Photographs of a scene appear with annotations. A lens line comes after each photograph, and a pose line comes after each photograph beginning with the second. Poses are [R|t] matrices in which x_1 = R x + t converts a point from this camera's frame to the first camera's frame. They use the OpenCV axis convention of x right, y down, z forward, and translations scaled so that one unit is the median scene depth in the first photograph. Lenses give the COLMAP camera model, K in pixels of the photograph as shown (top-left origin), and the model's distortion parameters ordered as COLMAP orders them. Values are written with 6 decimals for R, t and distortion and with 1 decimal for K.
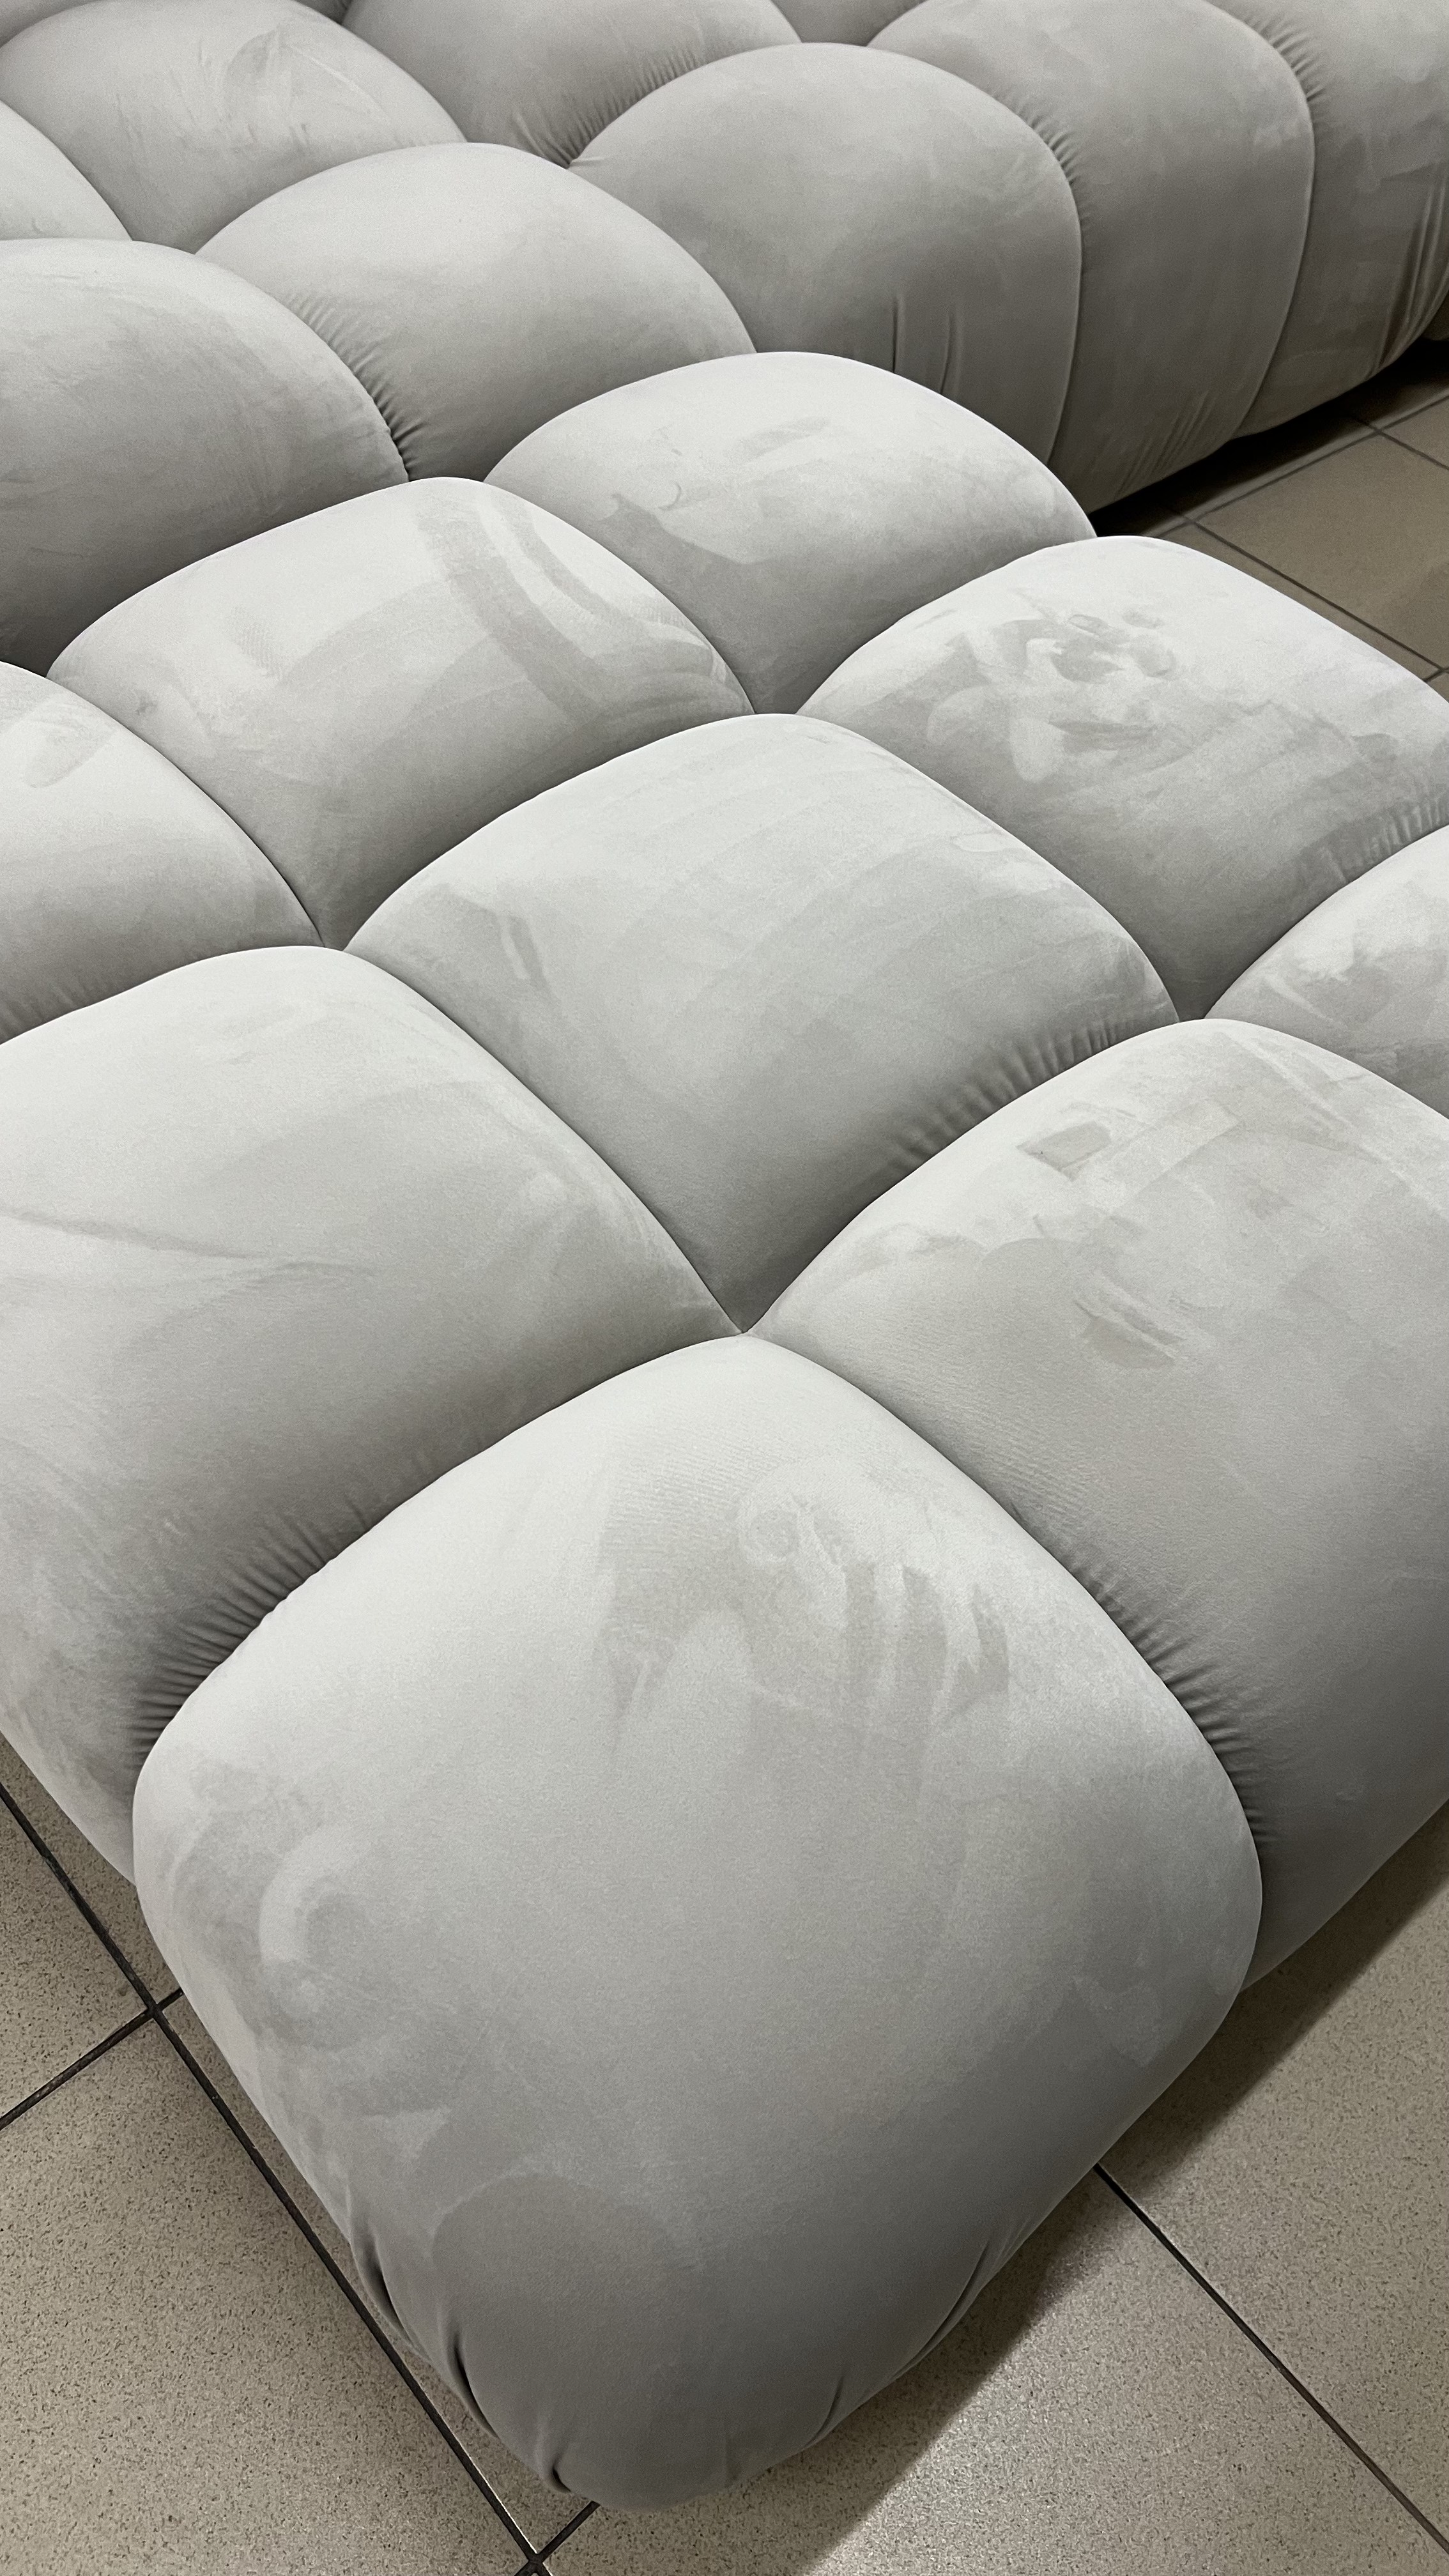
lens RADIAL K [[1909.2, 0, 723.2], [0, 1909.2, 1292.0], [0, 0, 1]] dist [0.064183, -0.074895]
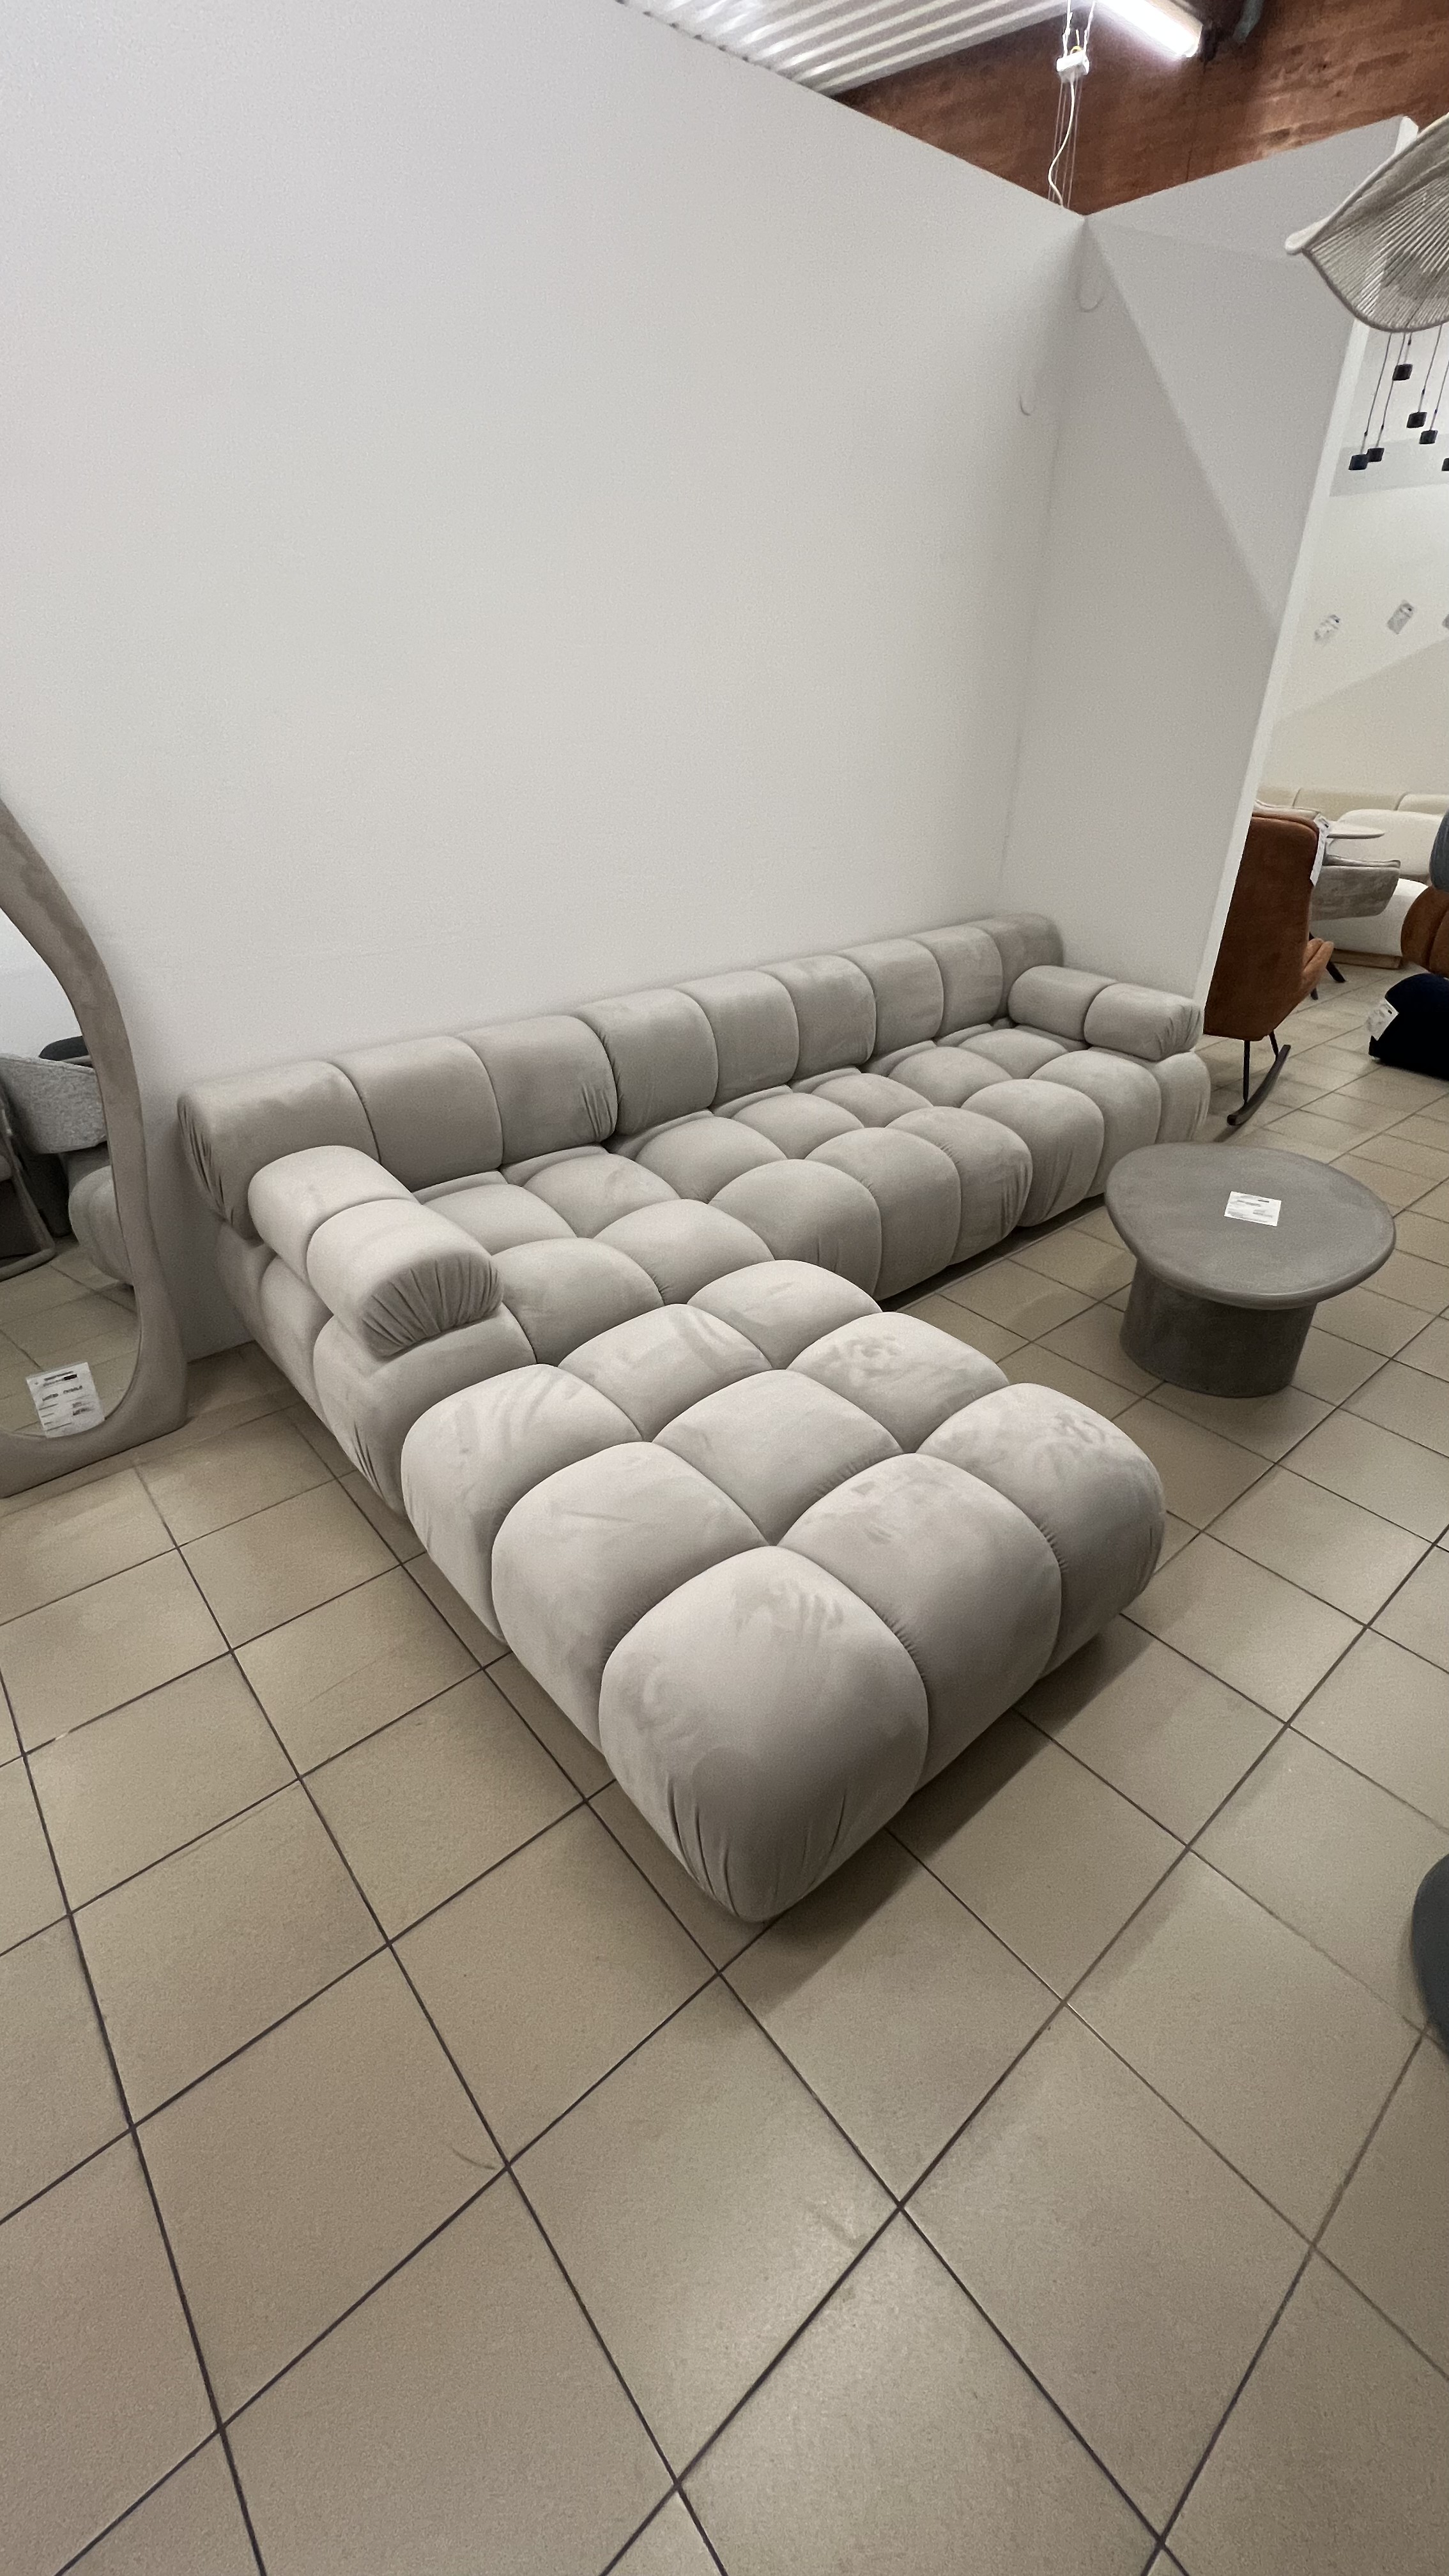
lens RADIAL K [[1010.6, 0, 732.3], [0, 1010.6, 1287.8], [0, 0, 1]] dist [-0.002180, 0.000670]
pose [[0.997978, -0.043625, -0.046219, 0.035438], [0.024376, 0.934335, -0.355560, 0.191656], [0.058696, 0.353715, 0.933510, -0.708172]]
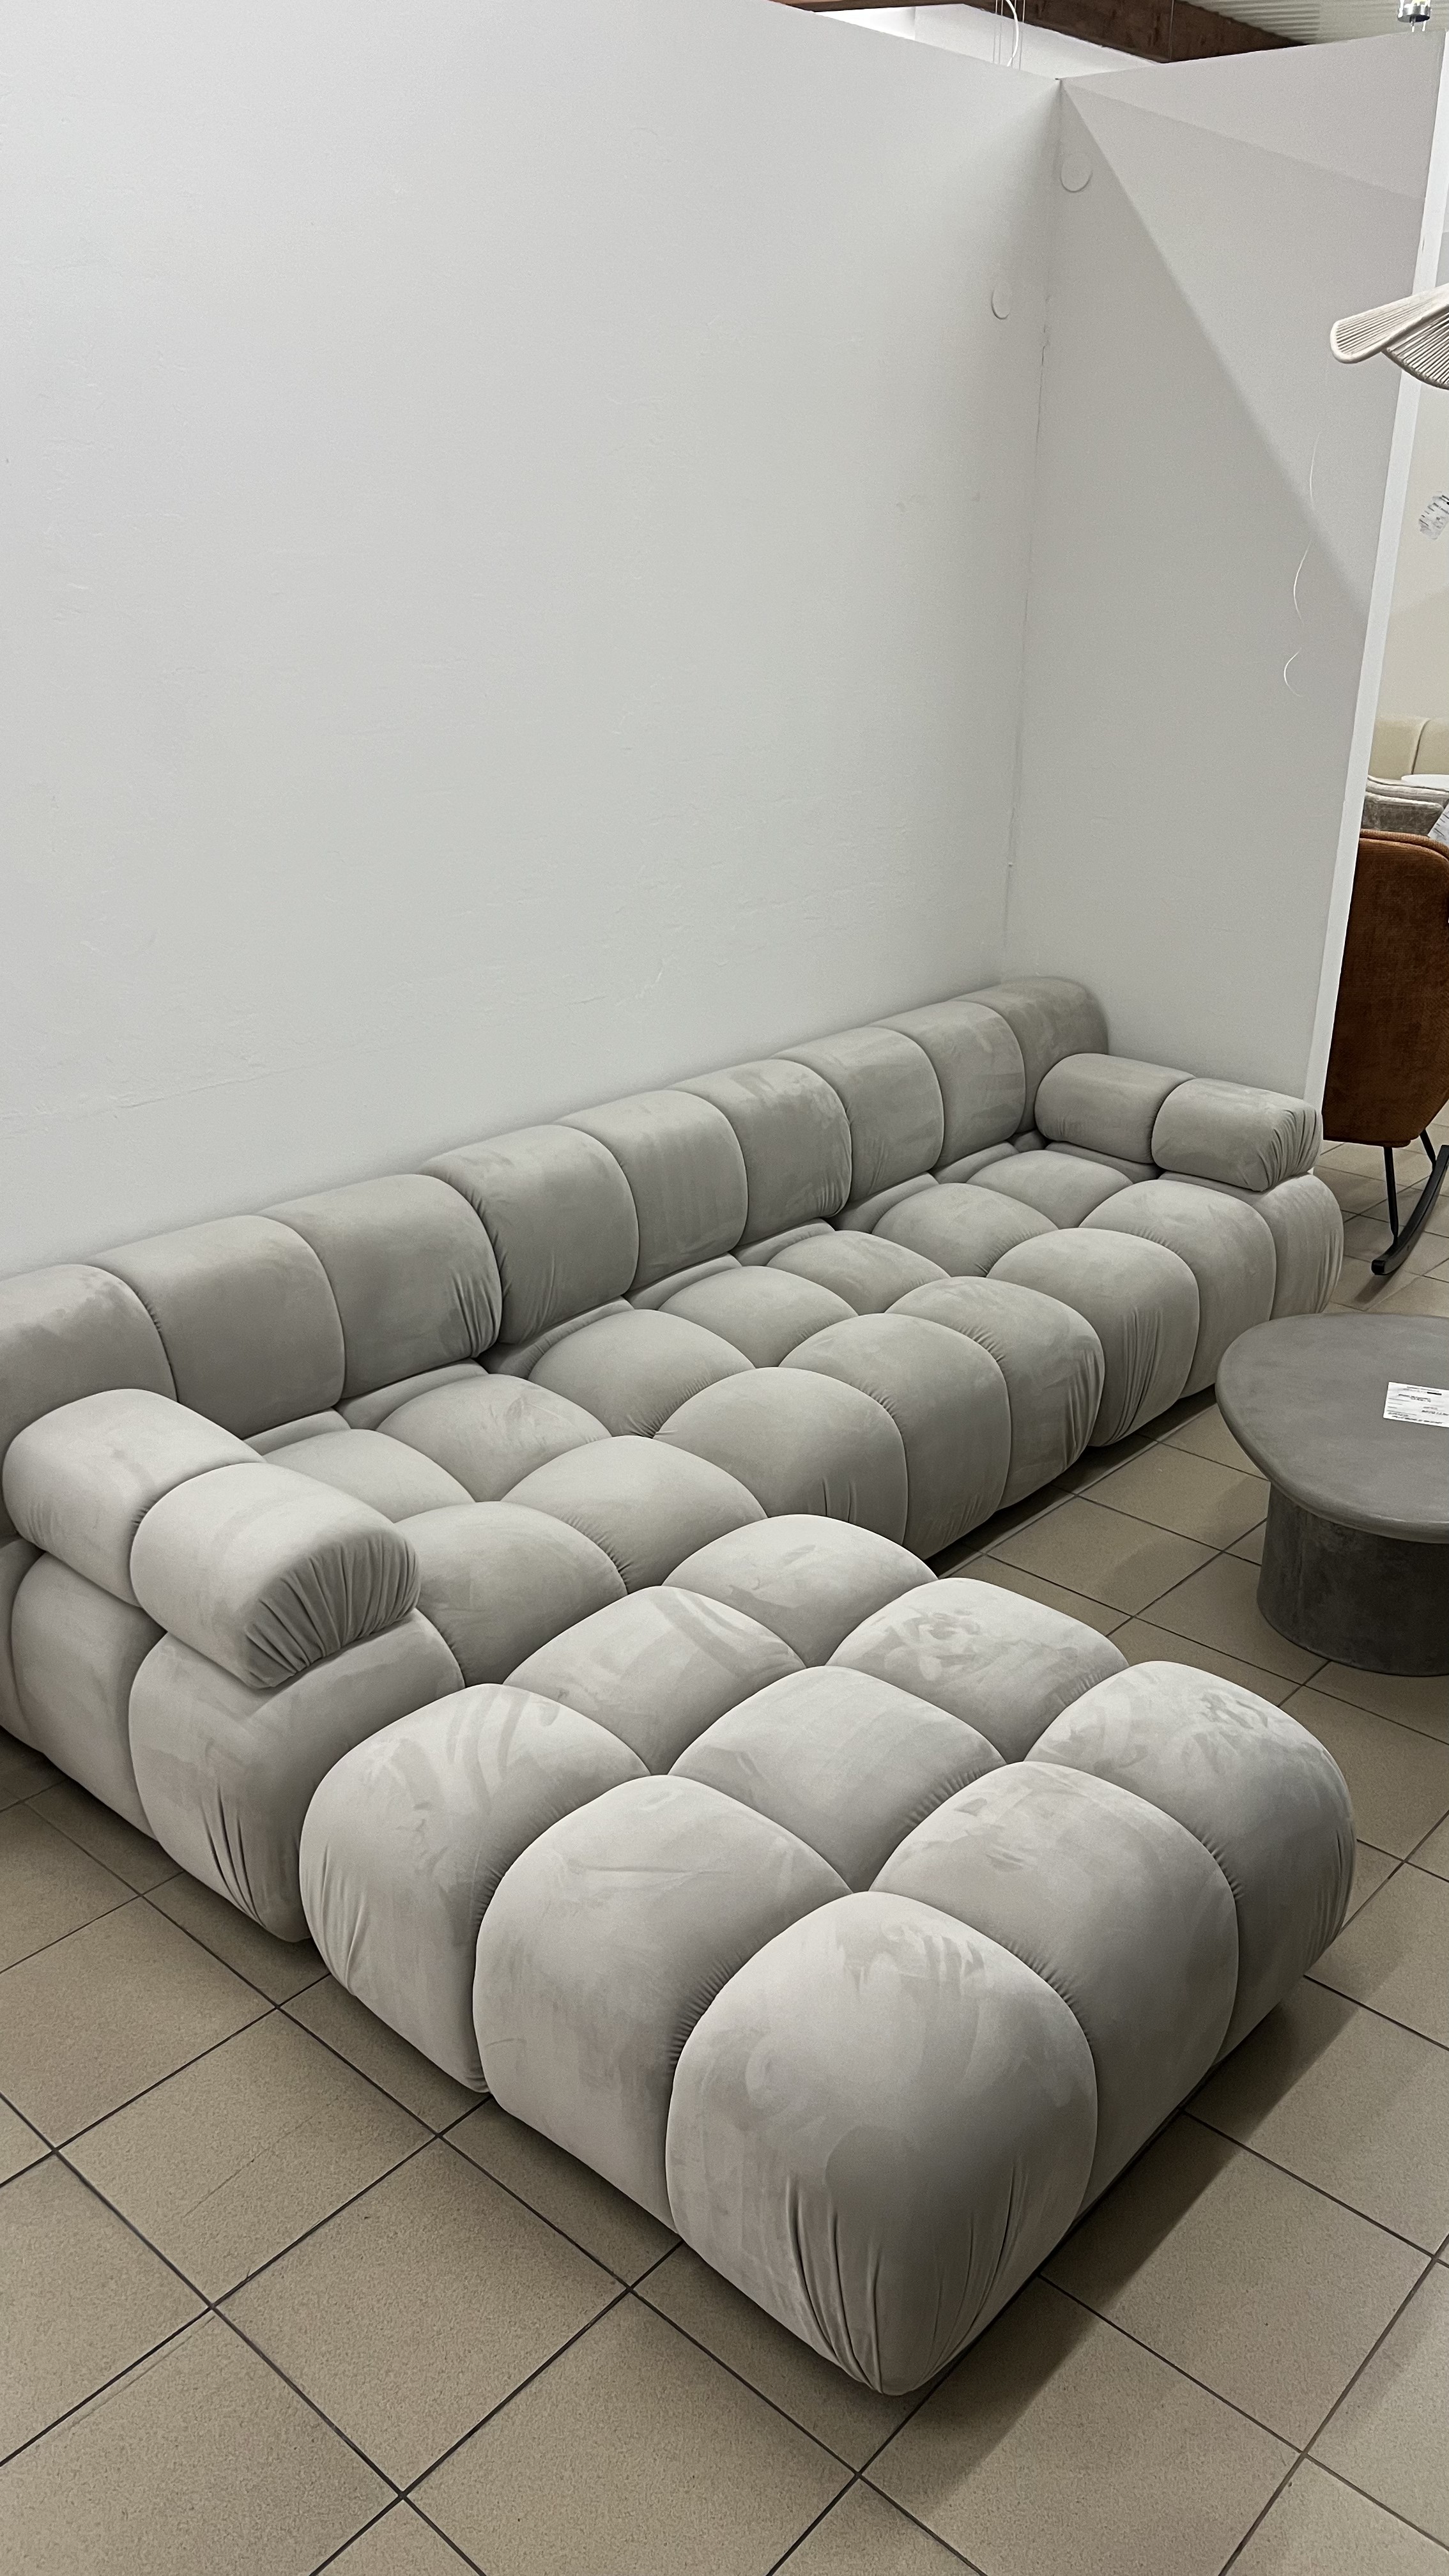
lens RADIAL K [[1909.2, 0, 711.8], [0, 1909.2, 1324.6], [0, 0, 1]] dist [0.064183, -0.074895]
pose [[0.991880, -0.099637, 0.079040, -0.265721], [0.125156, 0.875153, -0.467378, 0.444934], [-0.022603, 0.473475, 0.880517, -1.363115]]
